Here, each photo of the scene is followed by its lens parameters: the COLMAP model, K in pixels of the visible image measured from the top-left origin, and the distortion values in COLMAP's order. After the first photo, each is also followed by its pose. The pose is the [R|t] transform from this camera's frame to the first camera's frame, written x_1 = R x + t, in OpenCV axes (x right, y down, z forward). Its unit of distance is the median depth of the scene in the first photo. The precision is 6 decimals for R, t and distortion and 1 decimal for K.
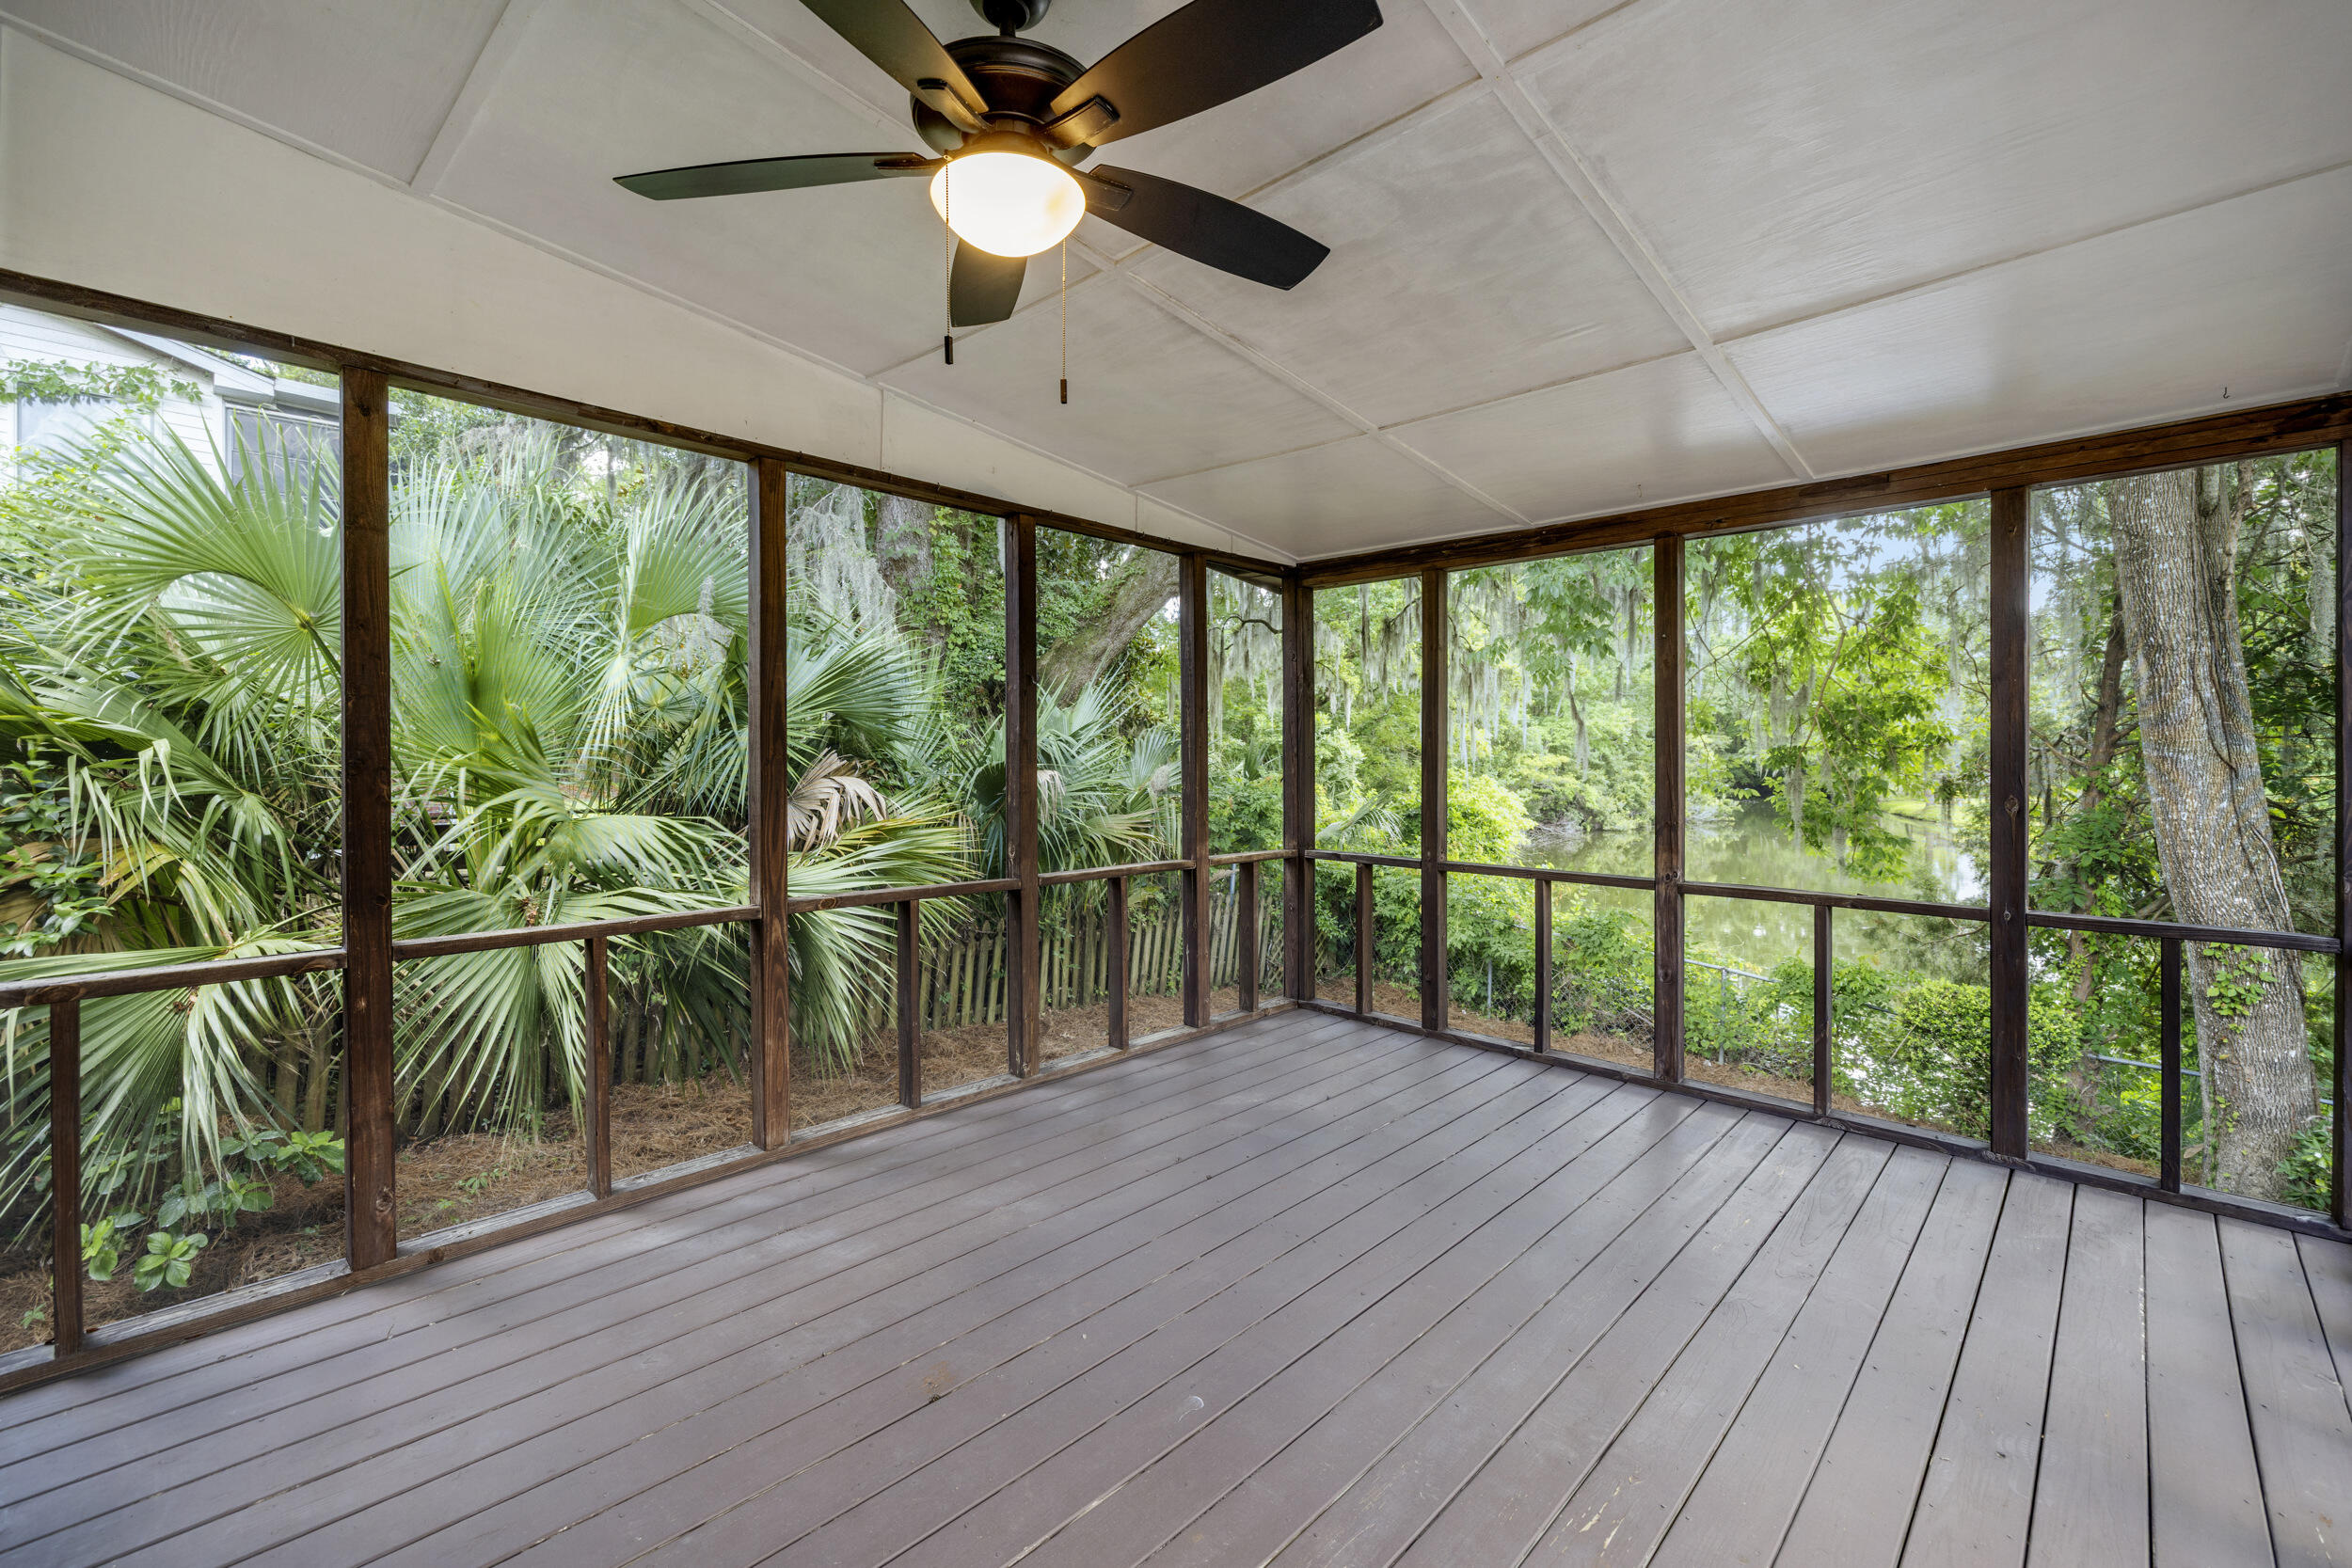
lens RADIAL K [[997.4, 0, 1166.1], [0, 997.4, 768.9], [0, 0, 1]] dist [0.001135, 0.002147]
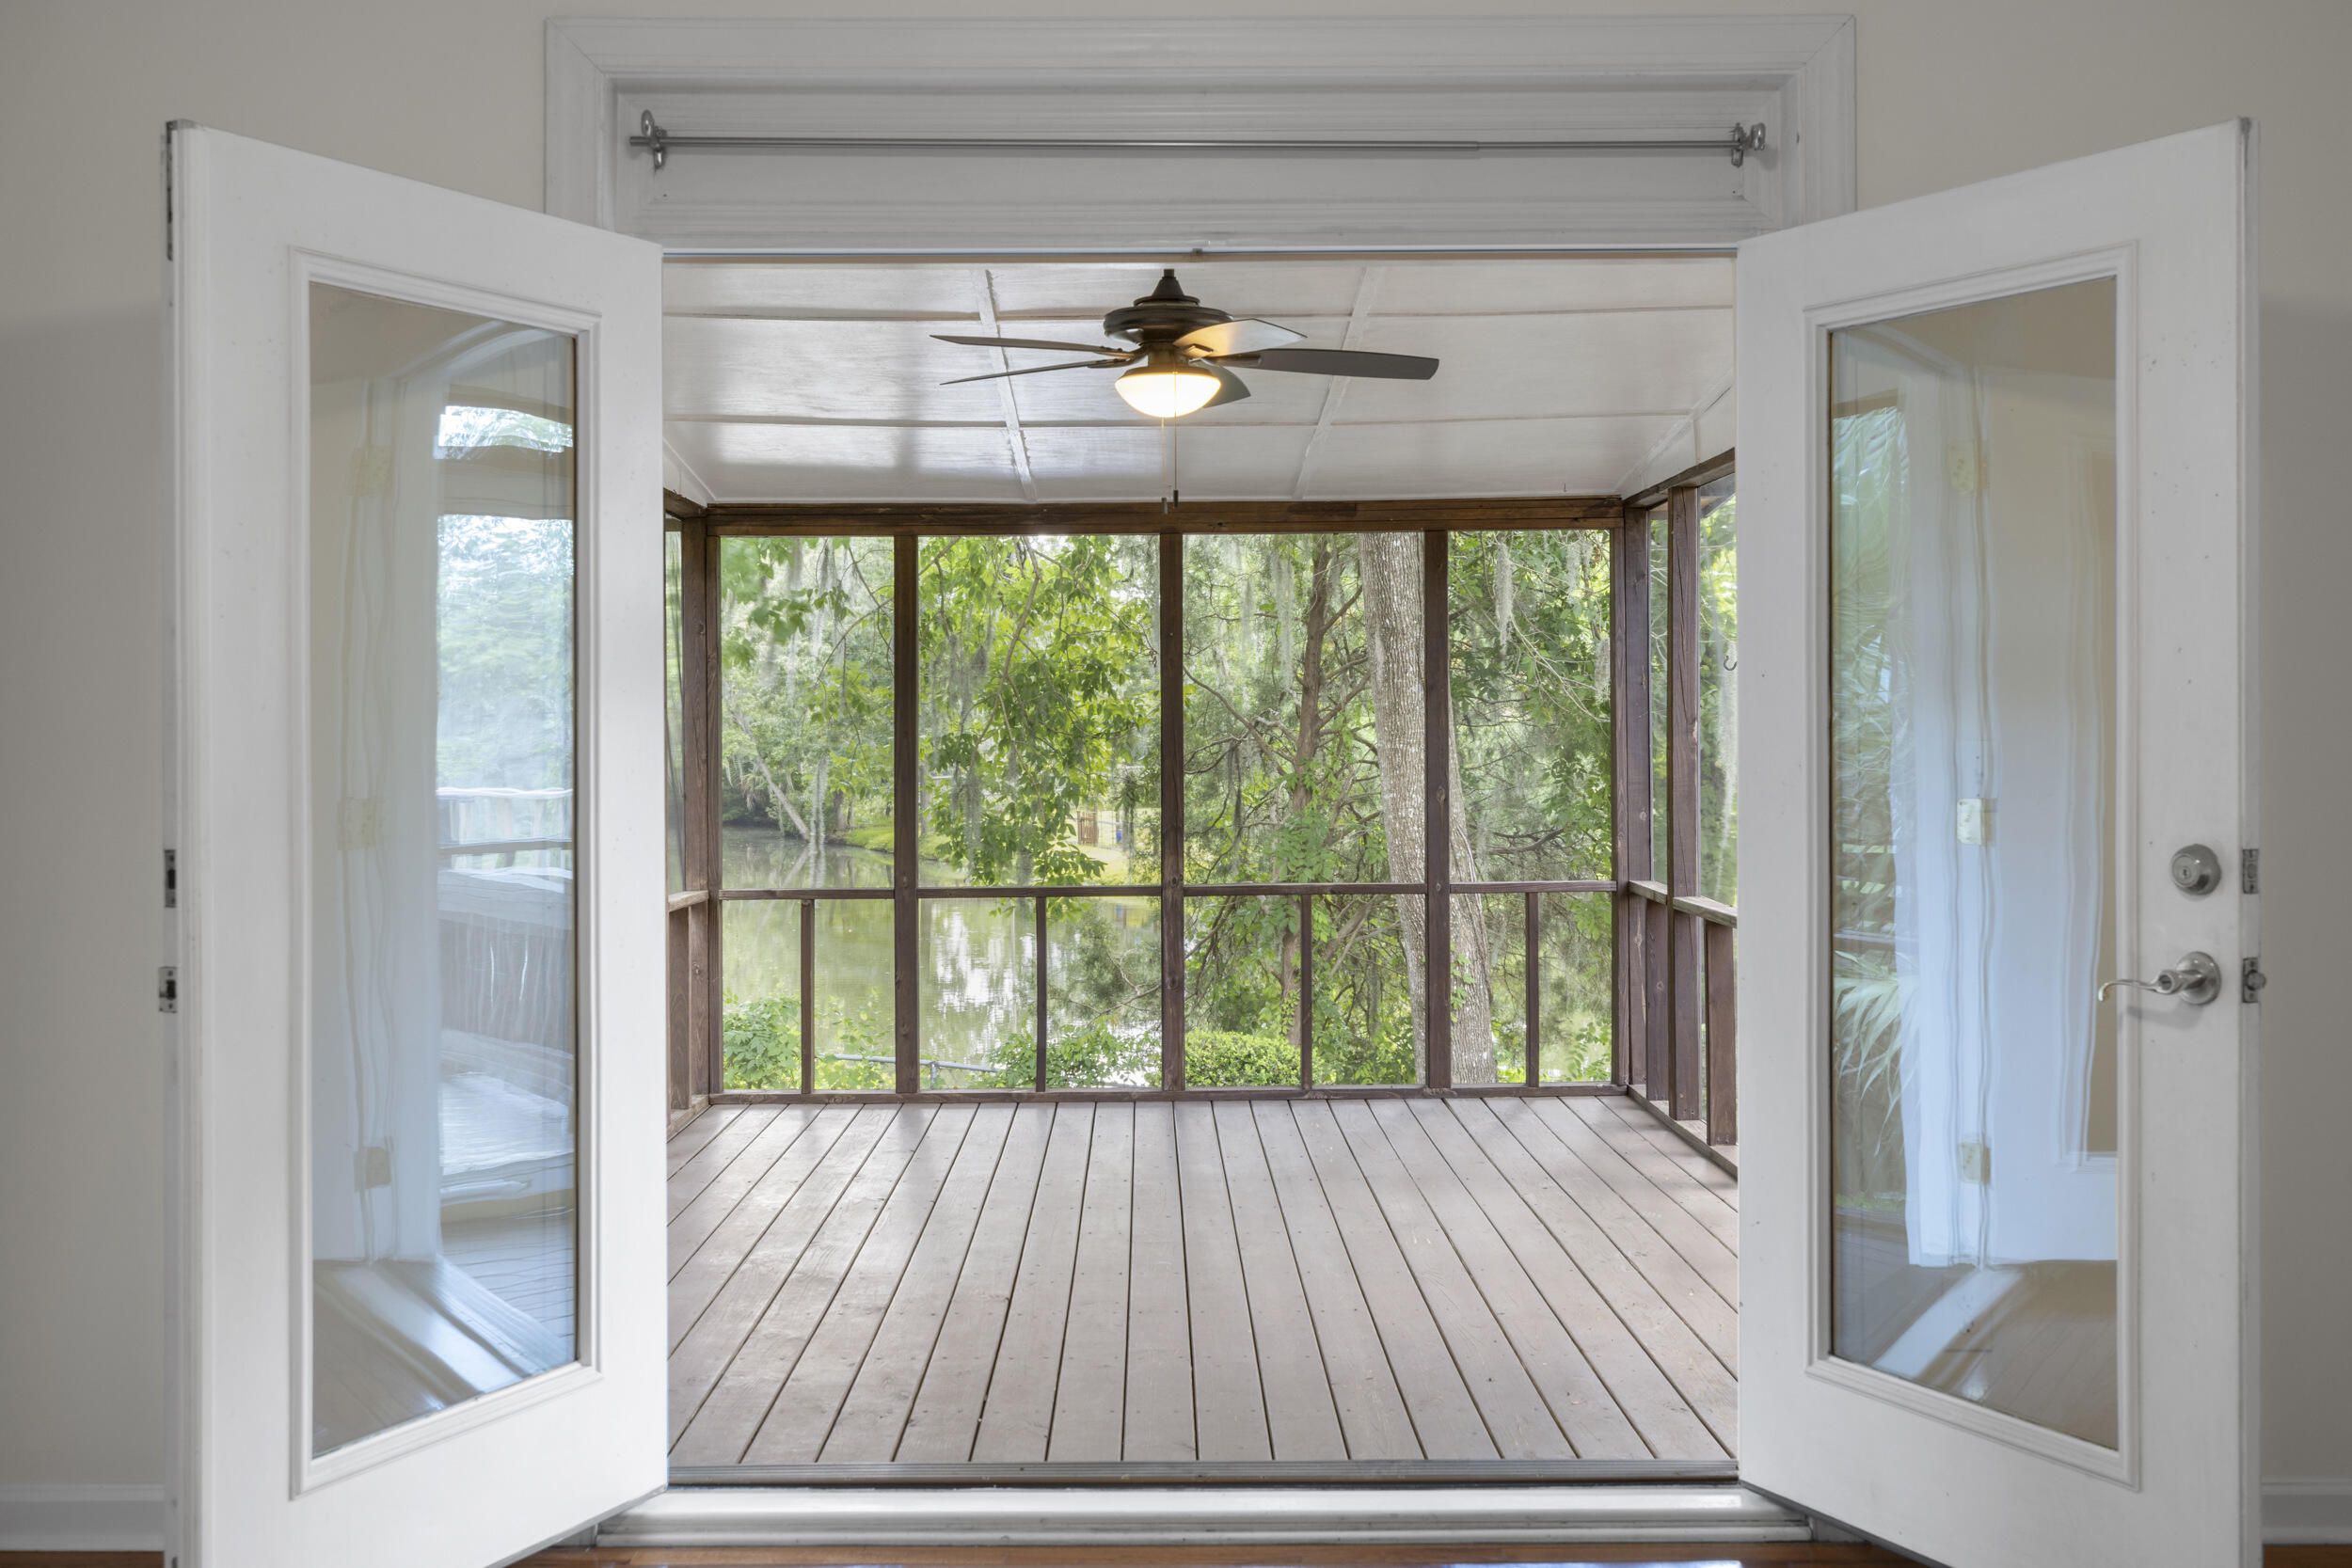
lens RADIAL K [[2317.5, 0, 1177.6], [0, 2317.5, 777.2], [0, 0, 1]] dist [-0.007100, 0.000000]
pose [[0.703474, -0.018743, 0.710474, -0.568228], [0.018205, 0.999799, 0.008349, -0.006425], [-0.710488, 0.007061, 0.703674, -0.306380]]
